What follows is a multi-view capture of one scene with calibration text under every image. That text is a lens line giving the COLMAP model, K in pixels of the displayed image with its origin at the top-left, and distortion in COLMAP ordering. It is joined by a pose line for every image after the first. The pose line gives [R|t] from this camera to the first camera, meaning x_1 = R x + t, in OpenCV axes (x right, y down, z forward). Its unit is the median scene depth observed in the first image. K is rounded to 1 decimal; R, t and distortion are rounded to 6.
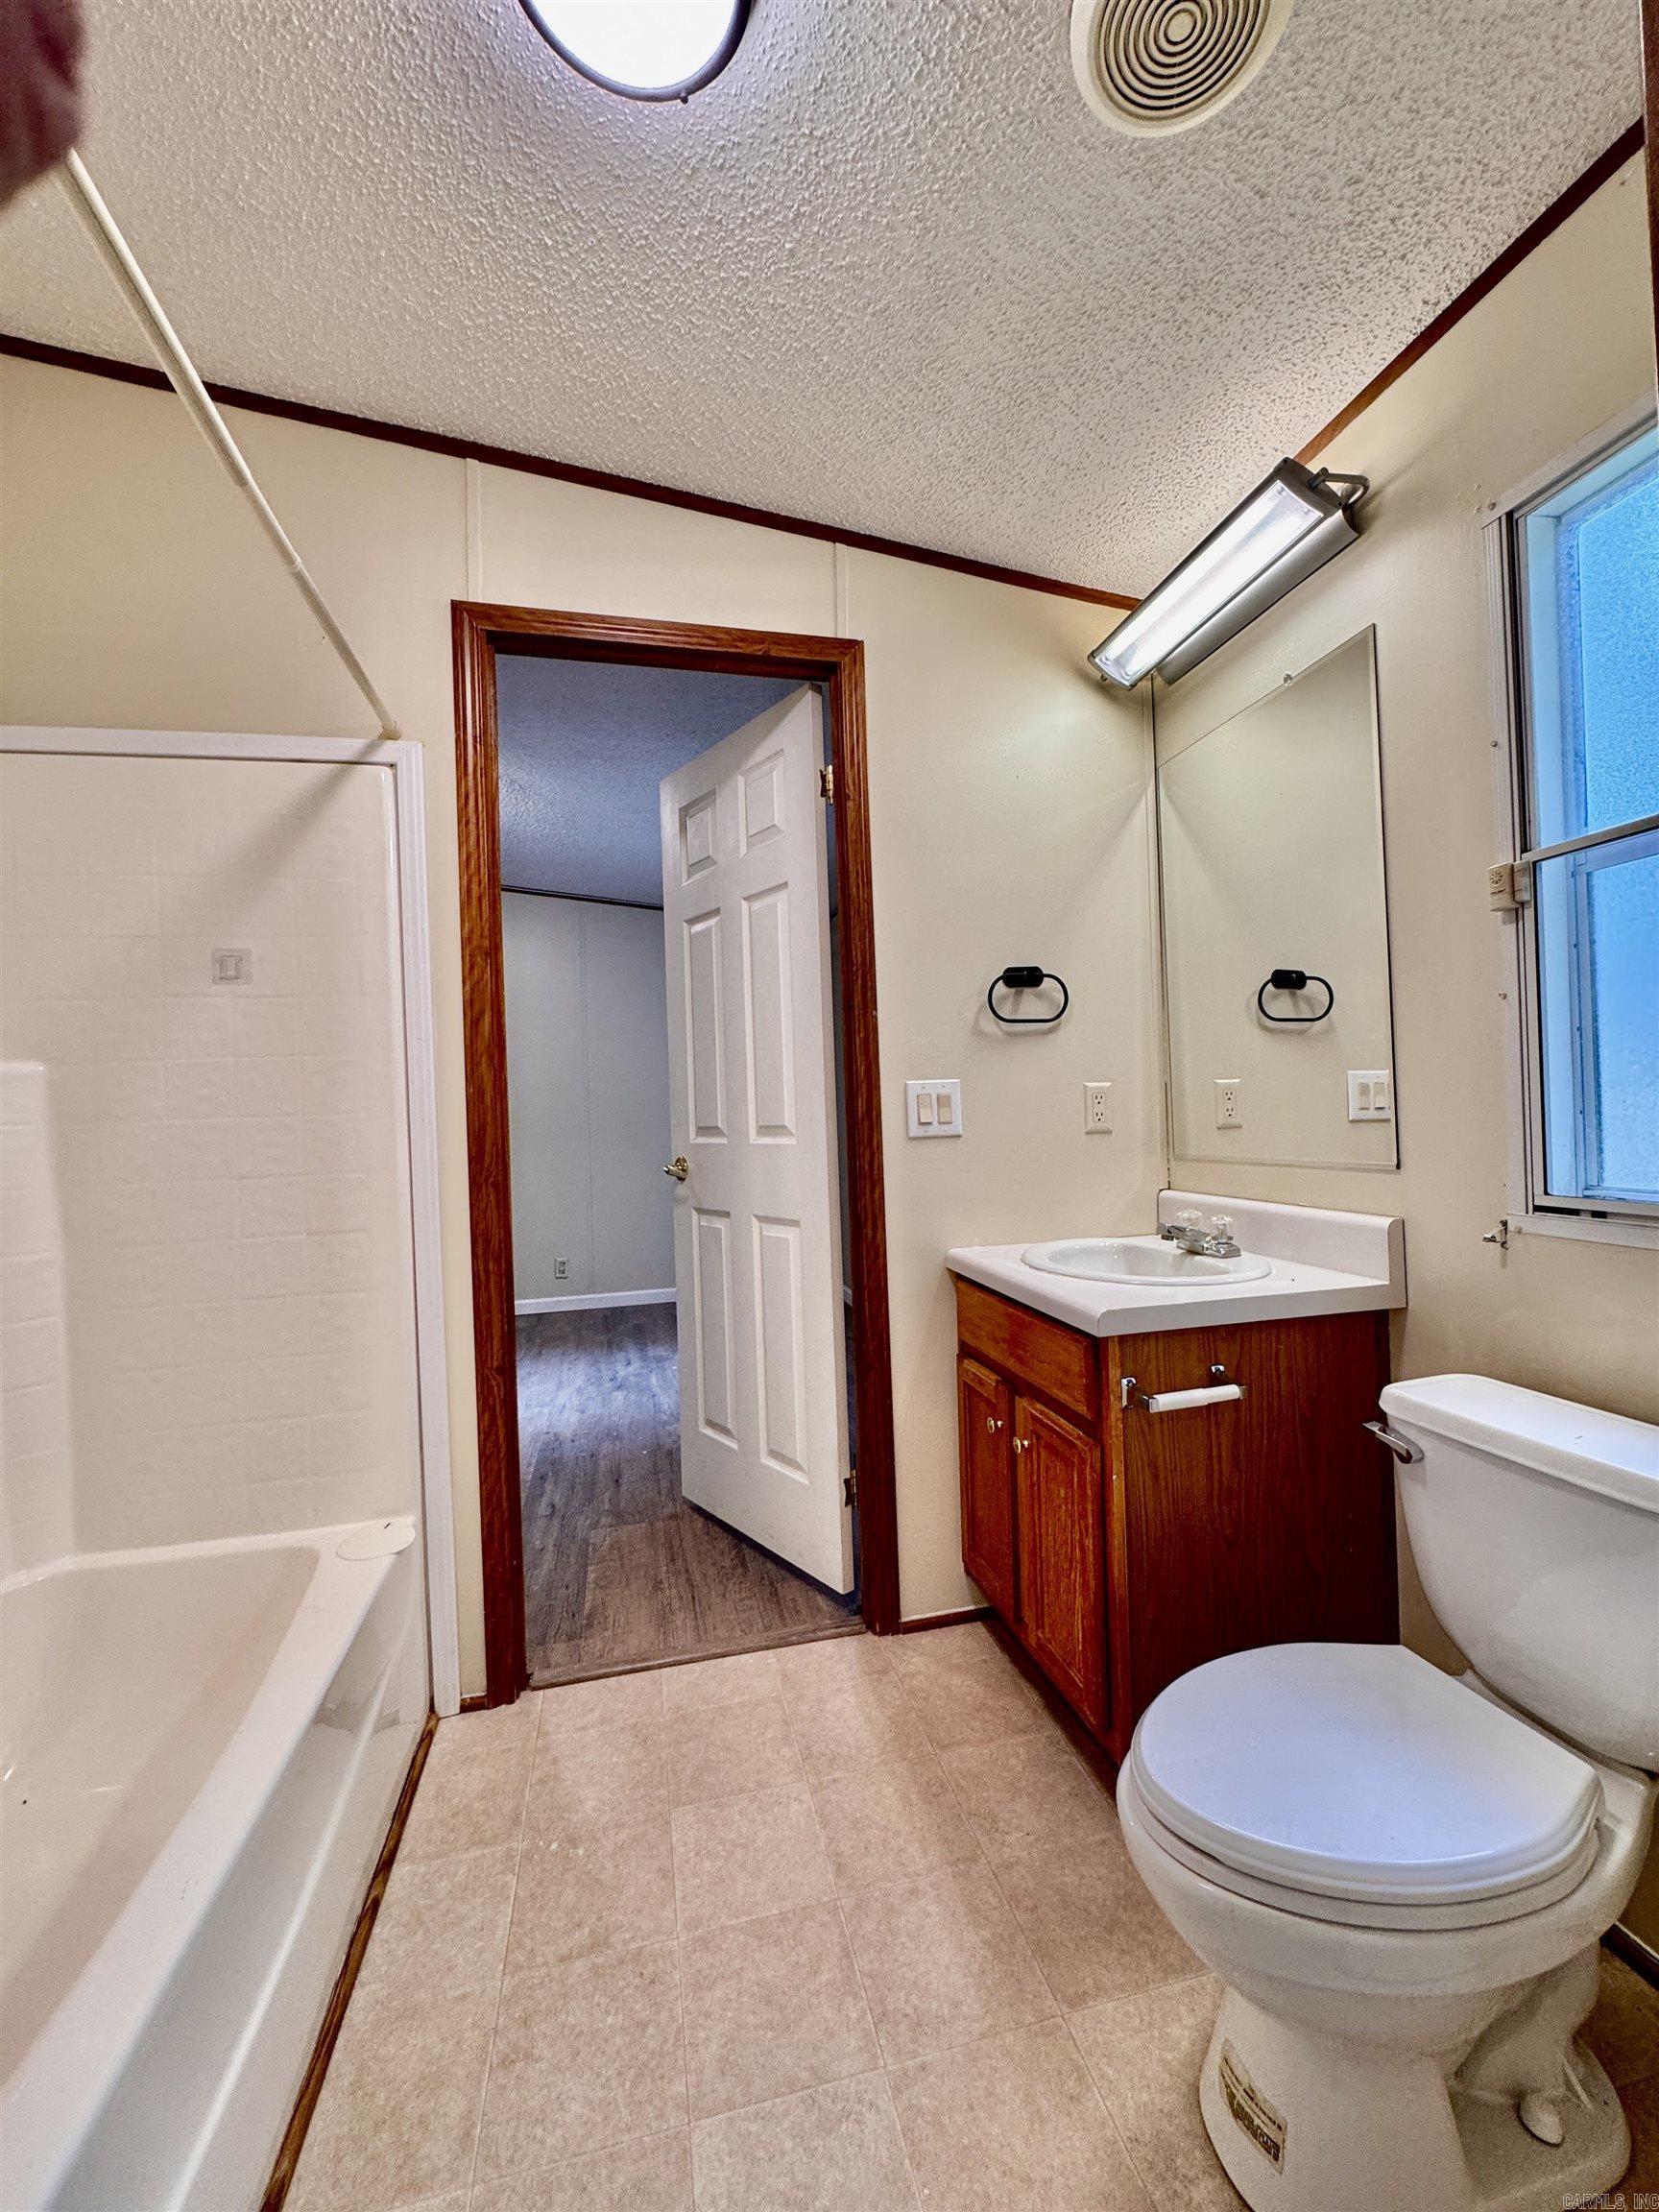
lens RADIAL K [[881.1, 0, 829.5], [0, 881.1, 1106.0], [0, 0, 1]] dist [-0.003285, 0.000458]
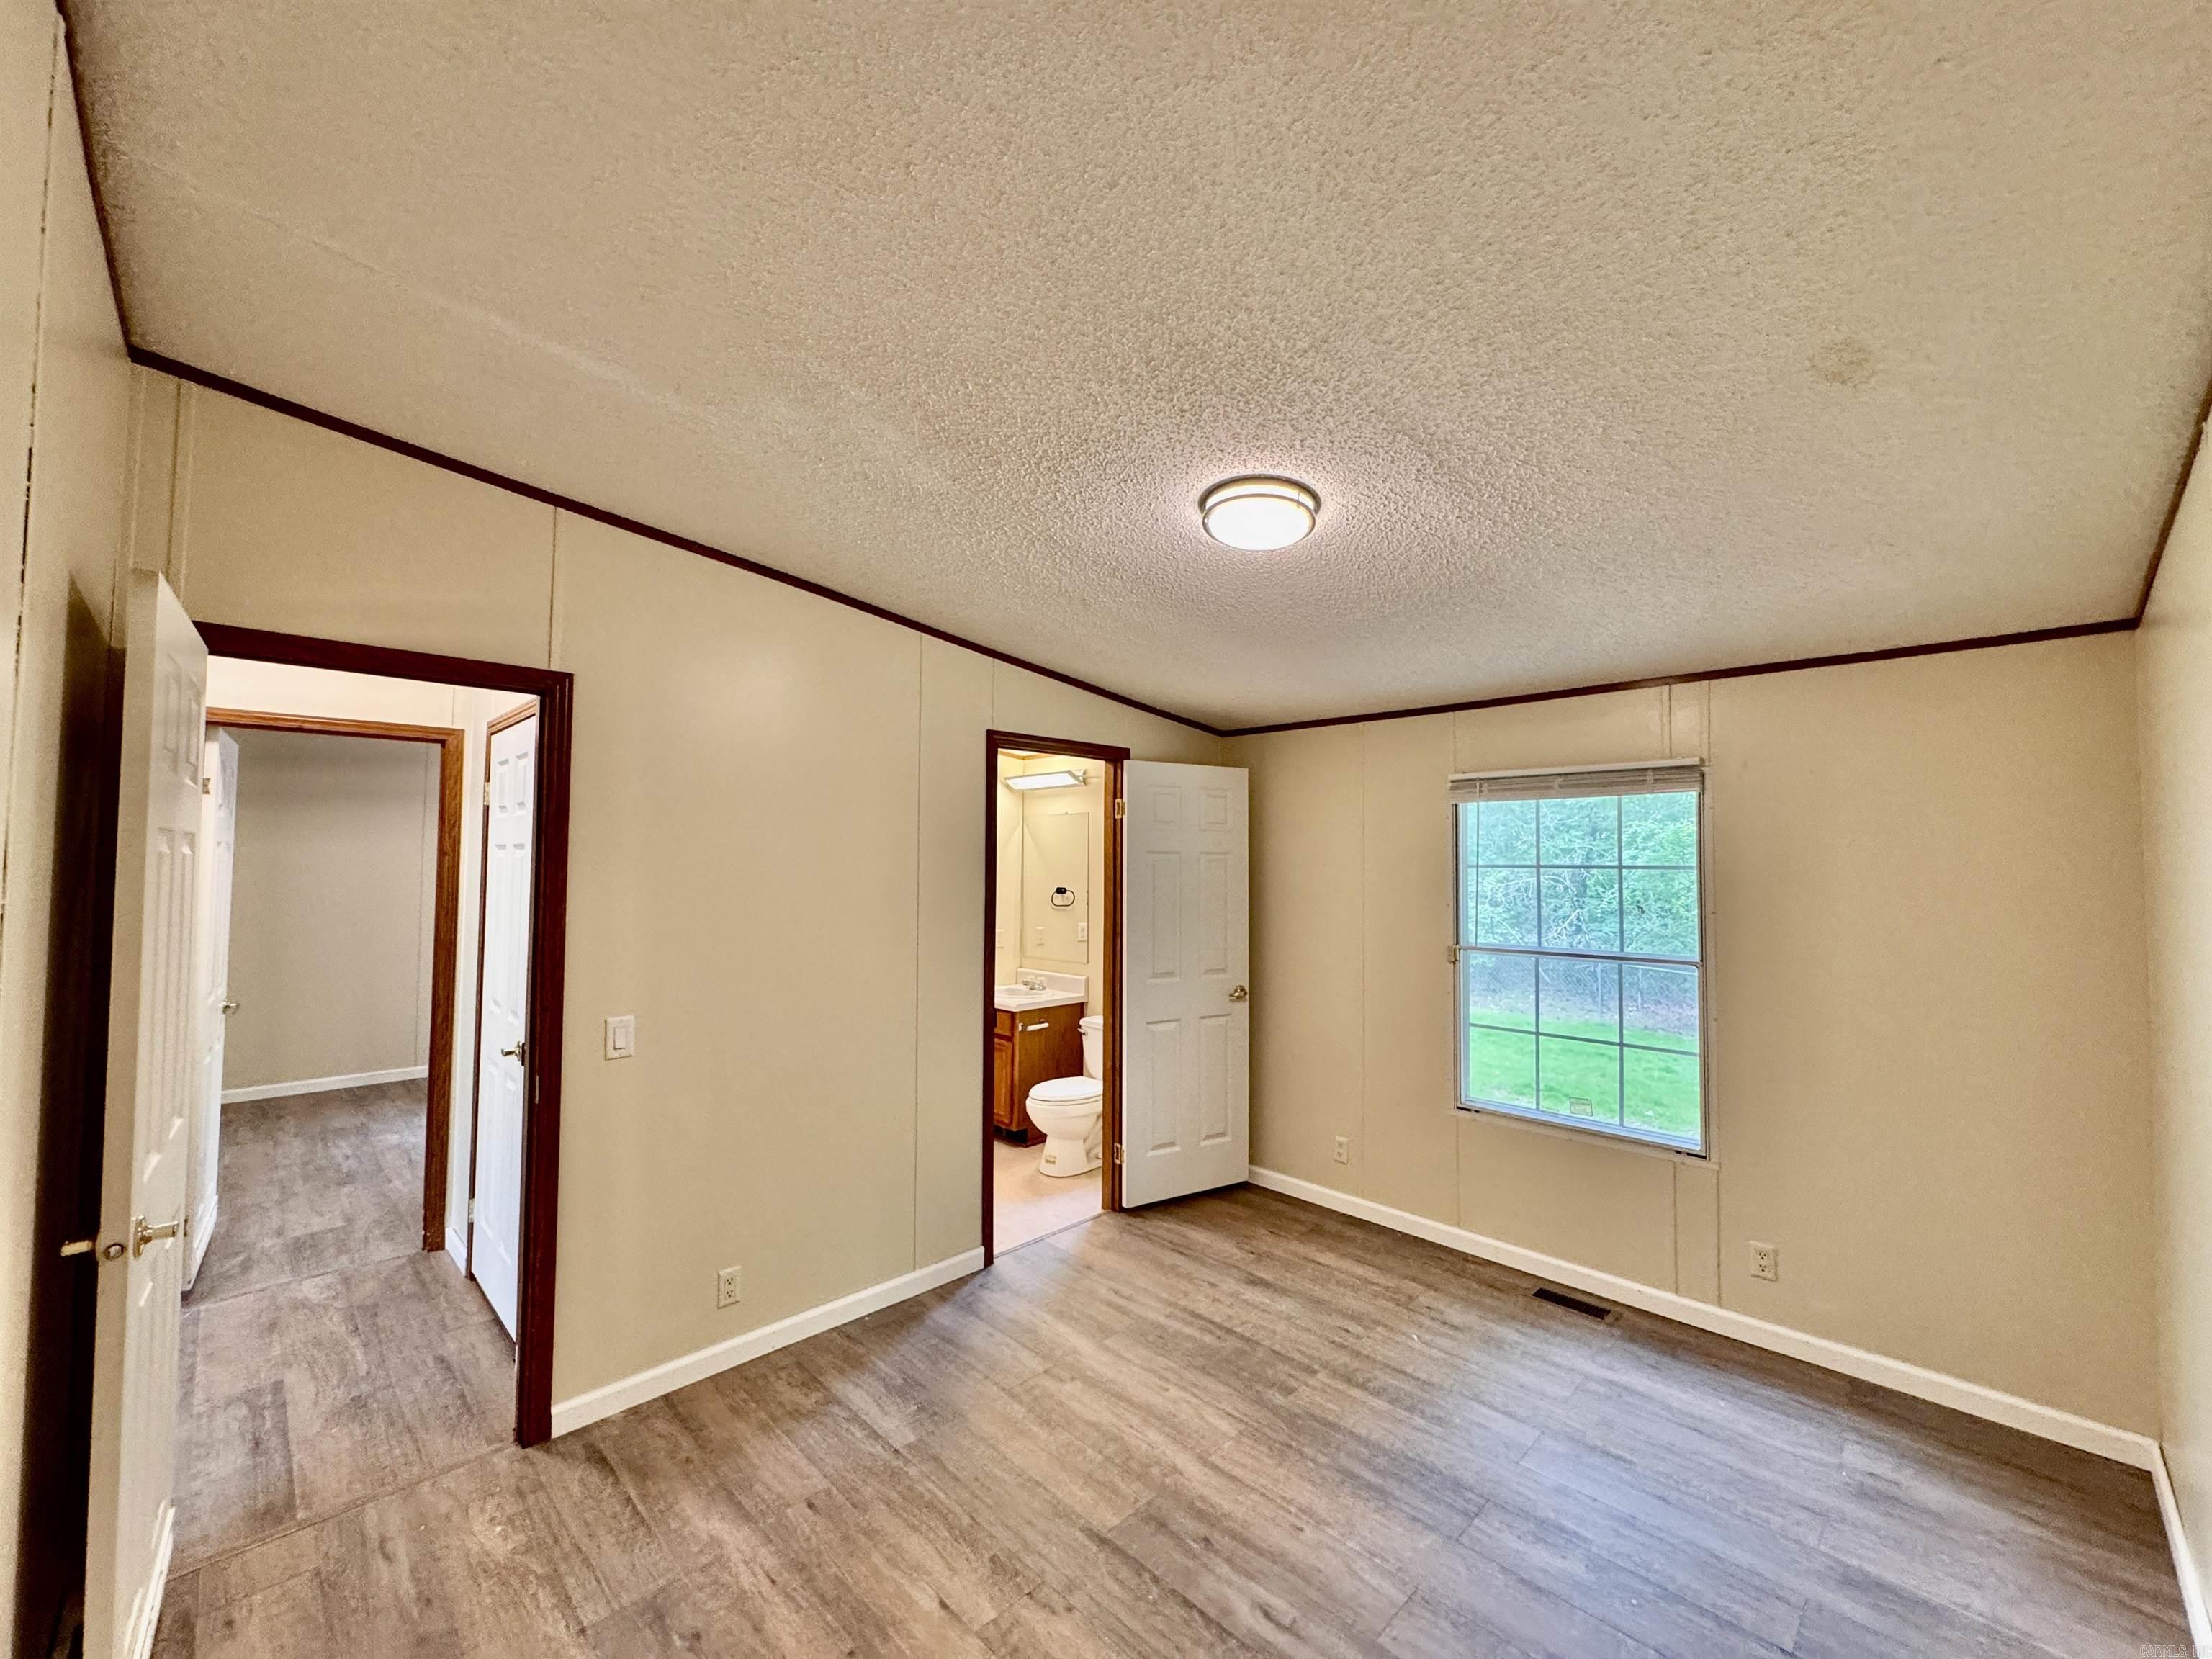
lens RADIAL K [[881.1, 0, 1106.0], [0, 881.1, 829.5], [0, 0, 1]] dist [-0.003285, 0.000458]
pose [[0.849040, 0.059122, 0.525010, -1.081607], [-0.042051, 0.998129, -0.044395, -0.283630], [-0.526652, 0.015616, 0.849938, -1.877833]]
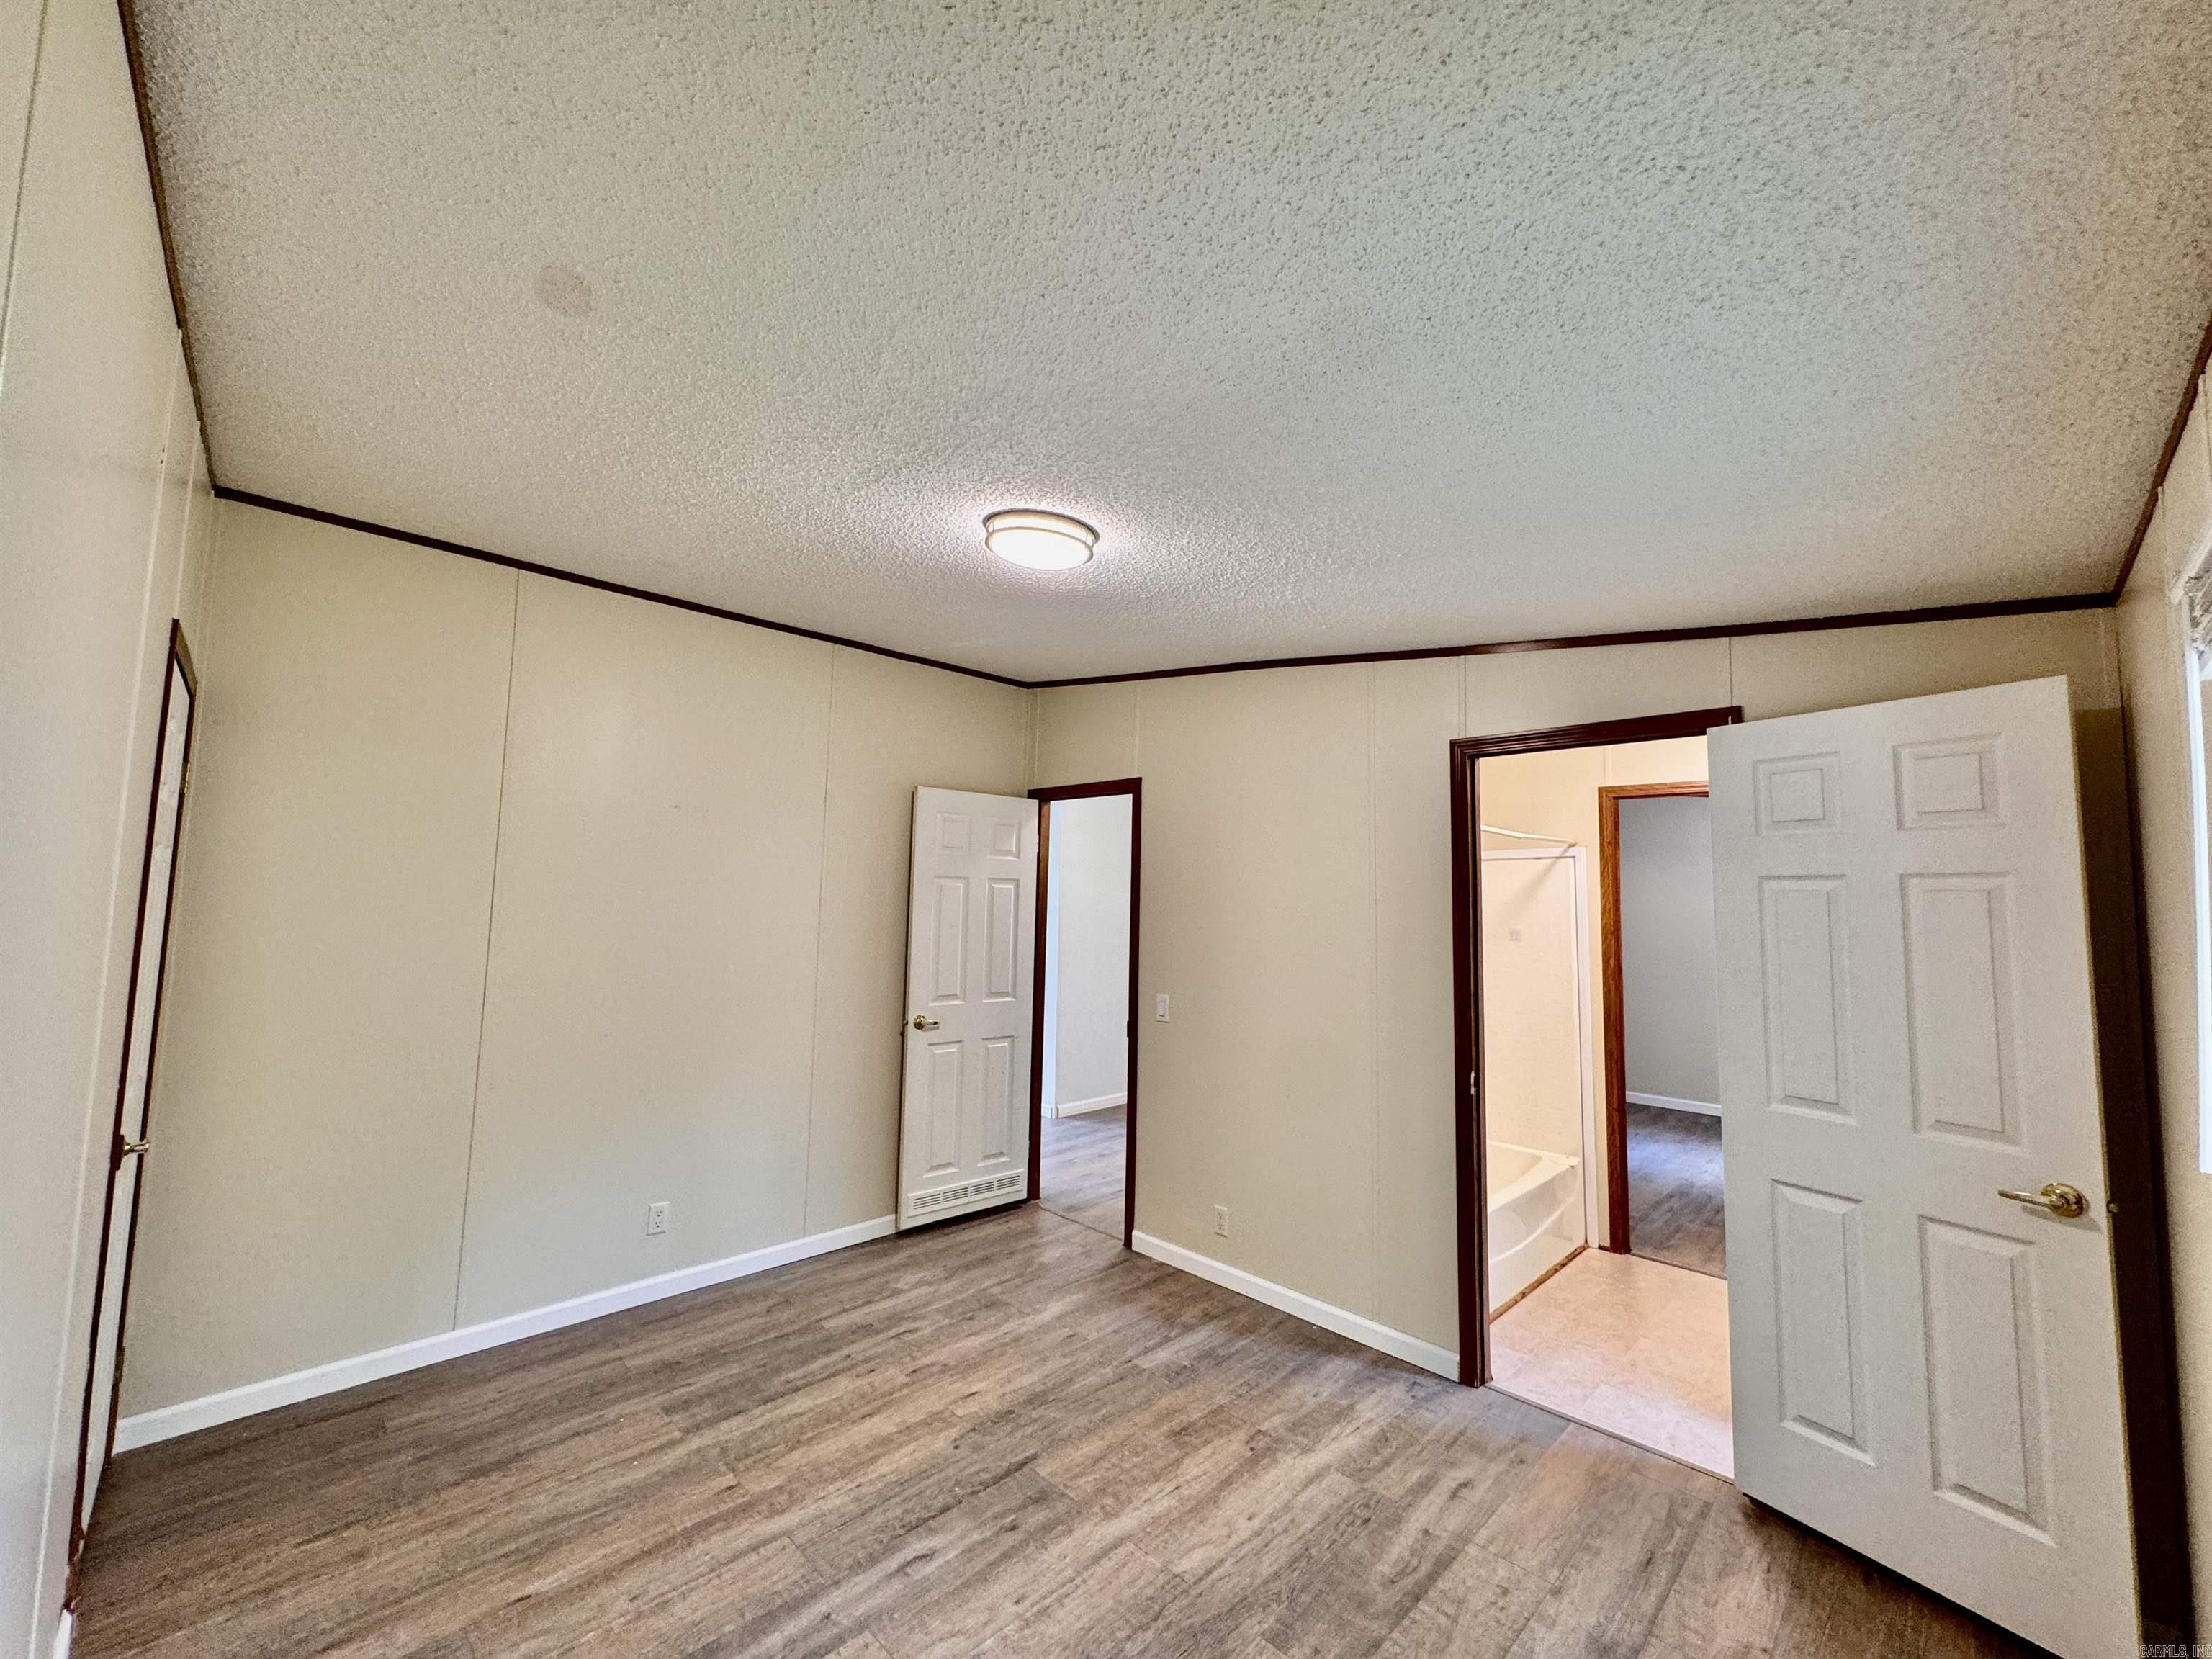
lens RADIAL K [[881.1, 0, 1106.0], [0, 881.1, 829.5], [0, 0, 1]] dist [-0.003285, 0.000458]
pose [[0.522612, -0.024824, -0.852209, 0.971409], [-0.029931, 0.998426, -0.047438, -0.312099], [0.852045, 0.050299, 0.521046, -1.486640]]
